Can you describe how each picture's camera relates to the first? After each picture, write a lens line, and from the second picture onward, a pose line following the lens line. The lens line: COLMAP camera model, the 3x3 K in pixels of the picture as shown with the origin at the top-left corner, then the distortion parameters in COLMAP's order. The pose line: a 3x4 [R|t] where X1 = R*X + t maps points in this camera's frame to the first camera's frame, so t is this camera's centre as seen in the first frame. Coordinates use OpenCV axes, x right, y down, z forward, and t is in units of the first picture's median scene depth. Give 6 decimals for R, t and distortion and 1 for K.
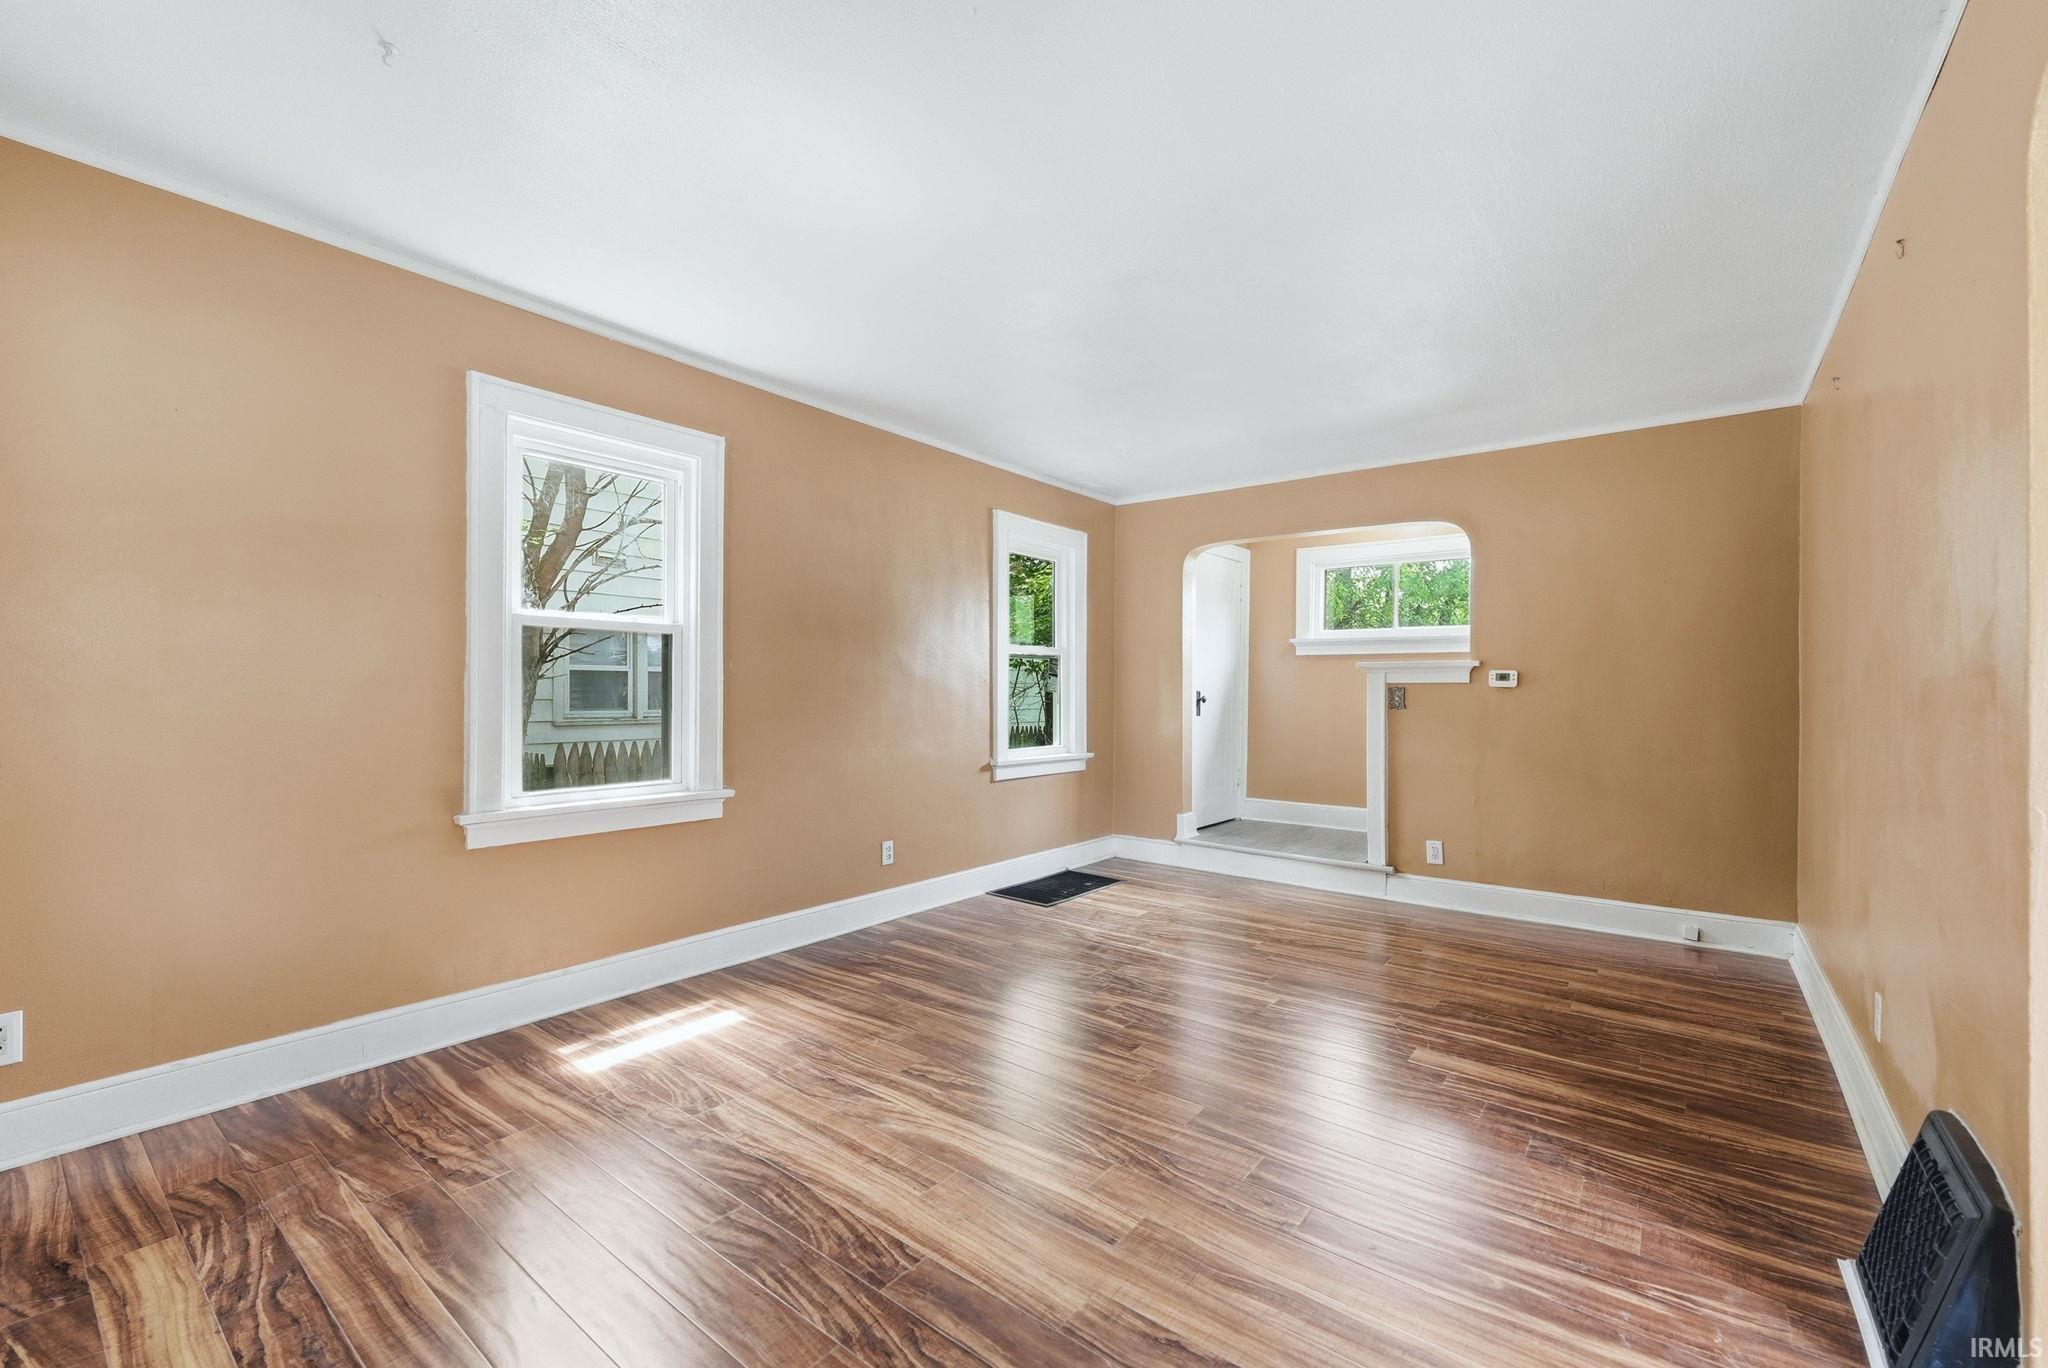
lens RADIAL K [[842.5, 0, 1023.8], [0, 842.5, 695.0], [0, 0, 1]] dist [0.002317, -0.000468]
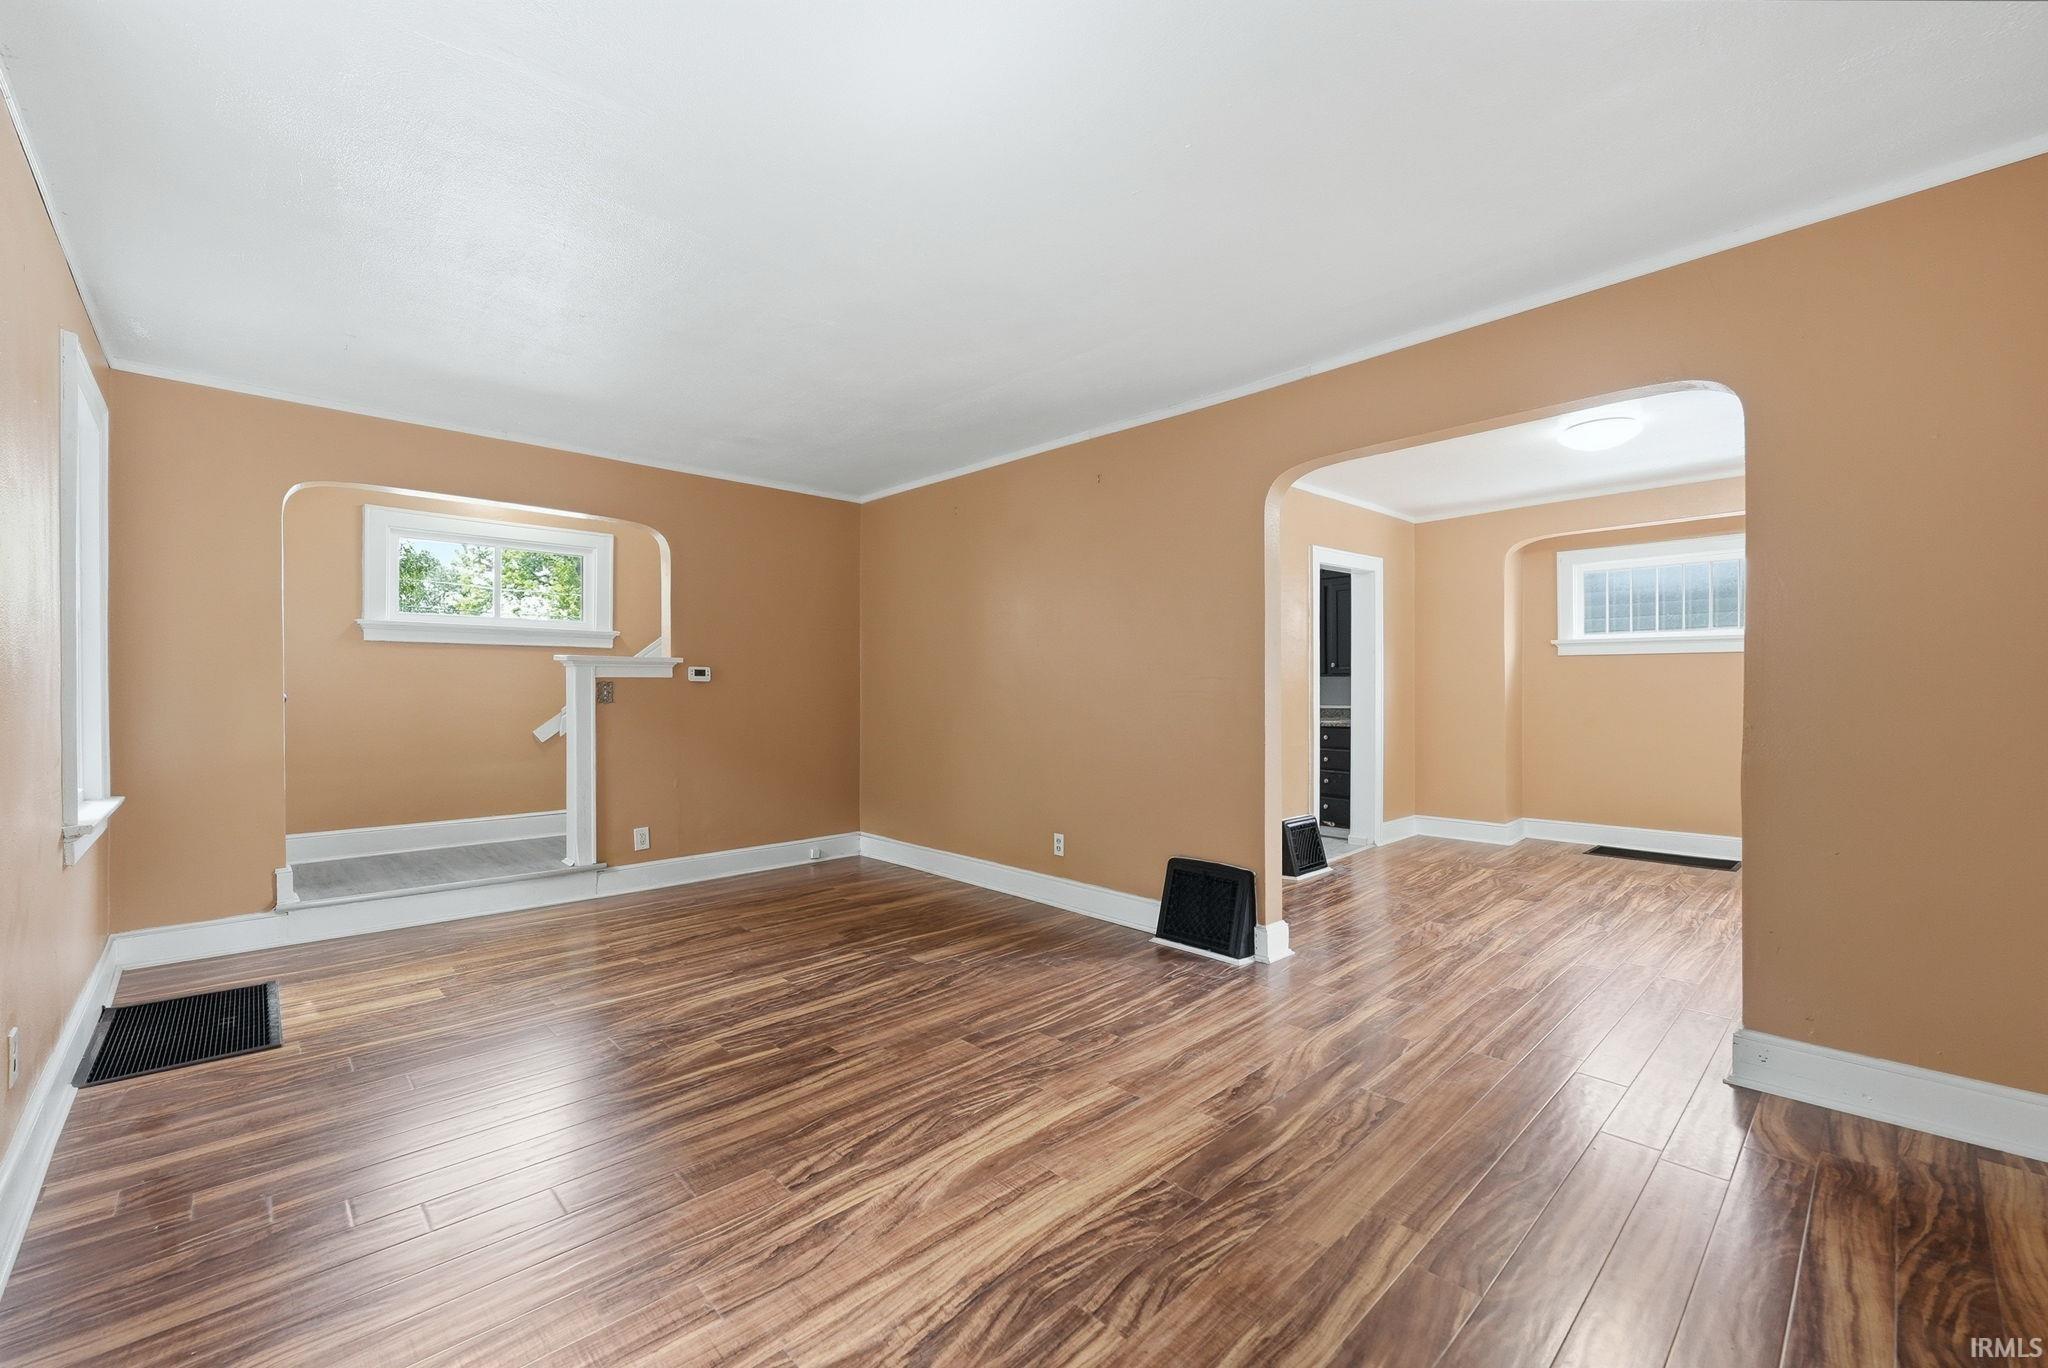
lens RADIAL K [[842.5, 0, 1017.7], [0, 842.5, 690.3], [0, 0, 1]] dist [0.002317, -0.000468]
pose [[0.143649, -0.008761, 0.989590, -0.760929], [0.007682, 0.999941, 0.007738, -0.003973], [-0.989599, 0.006490, 0.143708, 0.610597]]
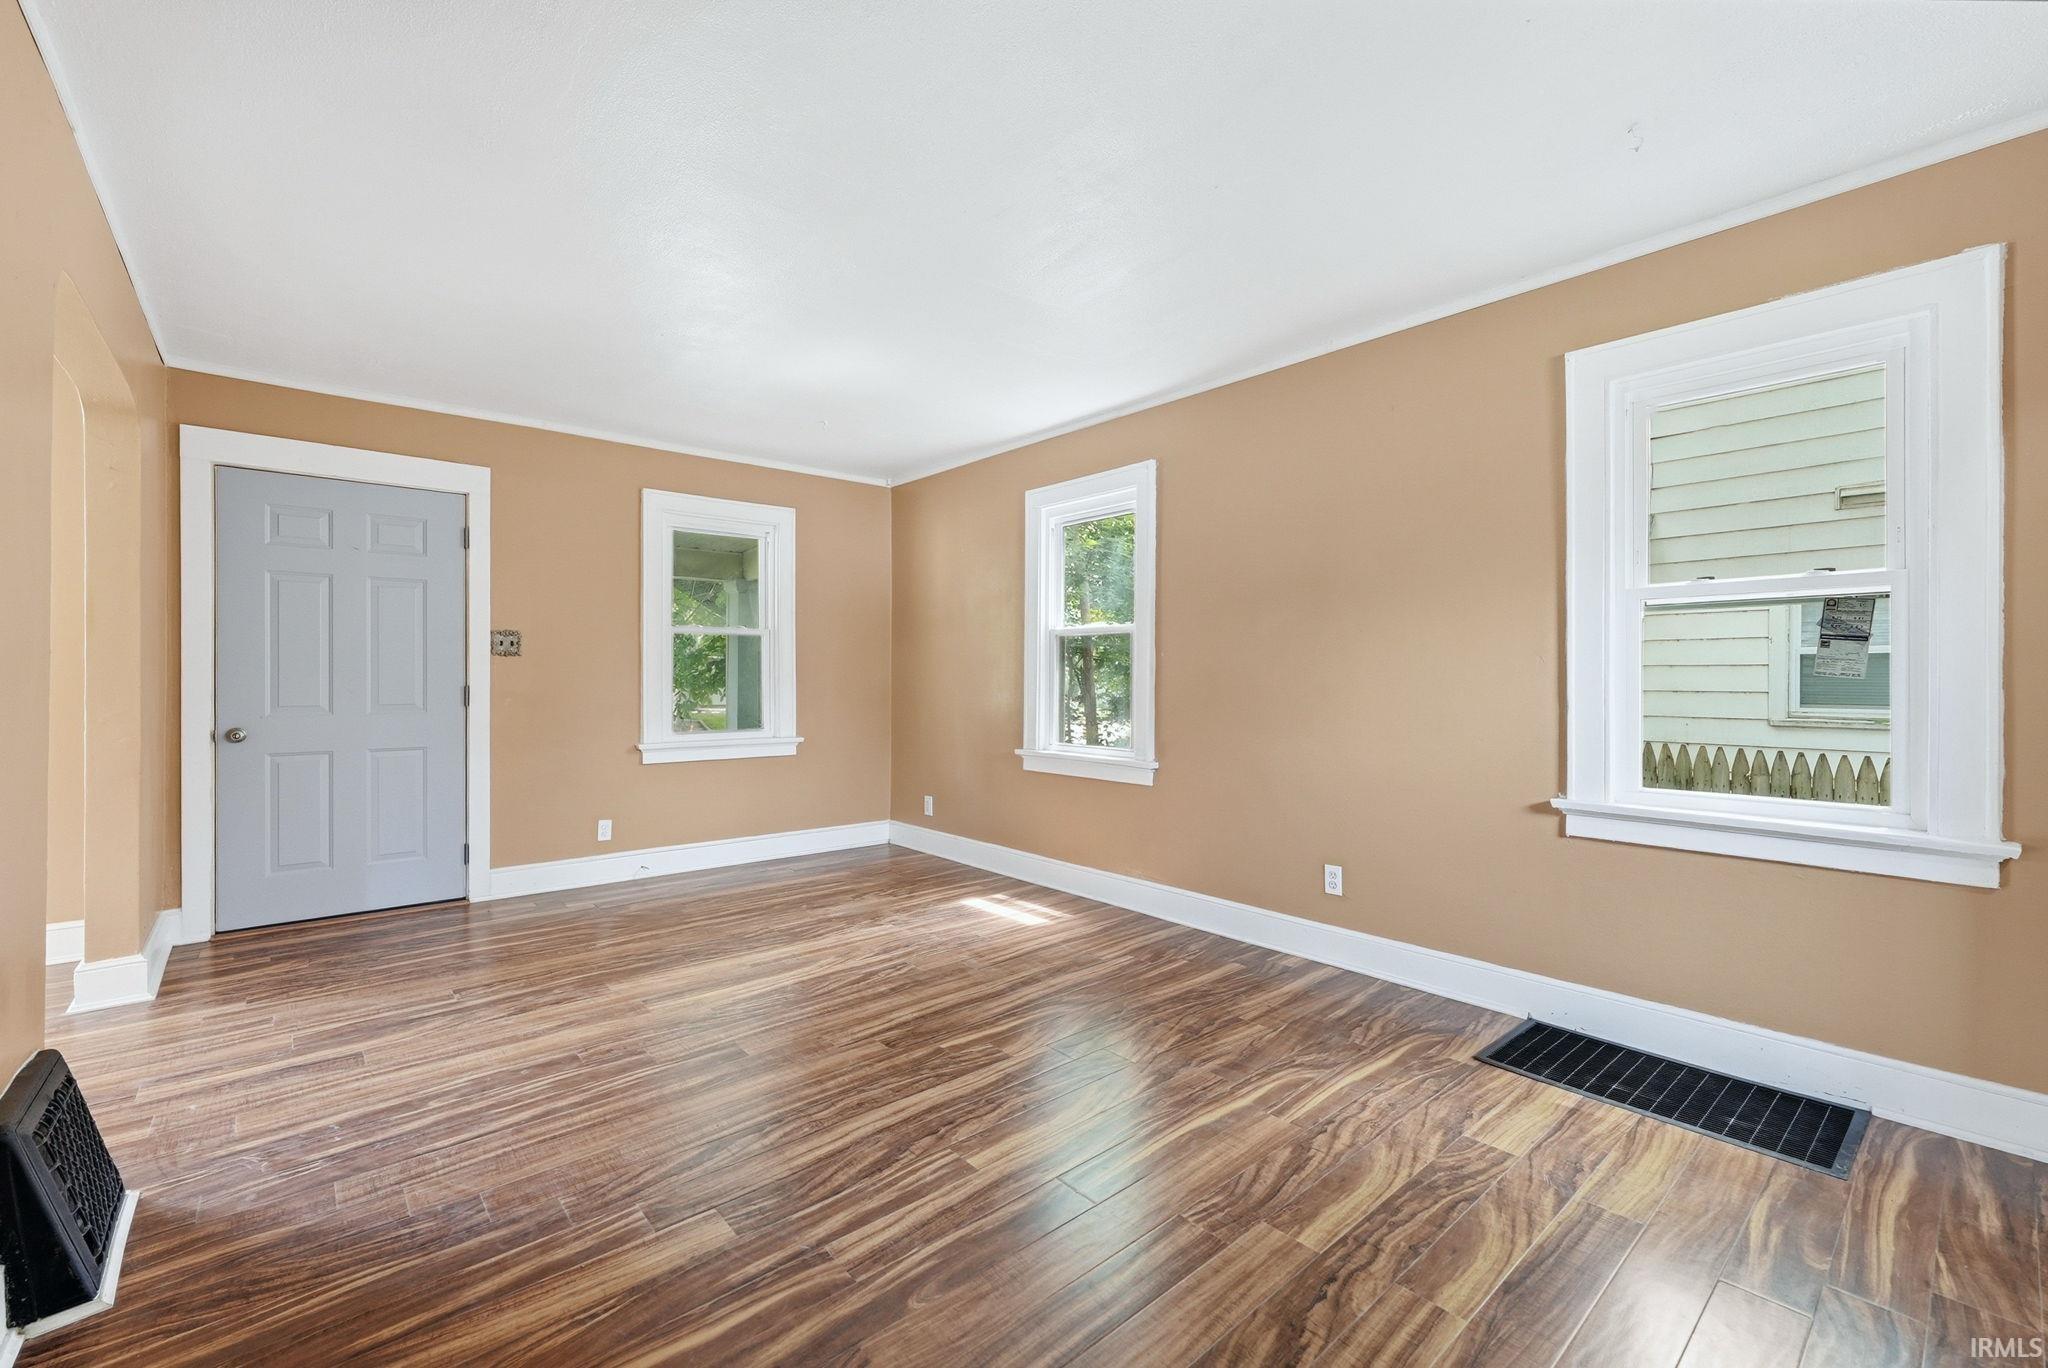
lens RADIAL K [[842.5, 0, 1006.7], [0, 842.5, 709.8], [0, 0, 1]] dist [0.002317, -0.000468]
pose [[-0.196090, 0.028700, -0.980166, 0.976424], [-0.008005, 0.999491, 0.030867, 0.009360], [0.980553, 0.013899, -0.195761, 1.247239]]
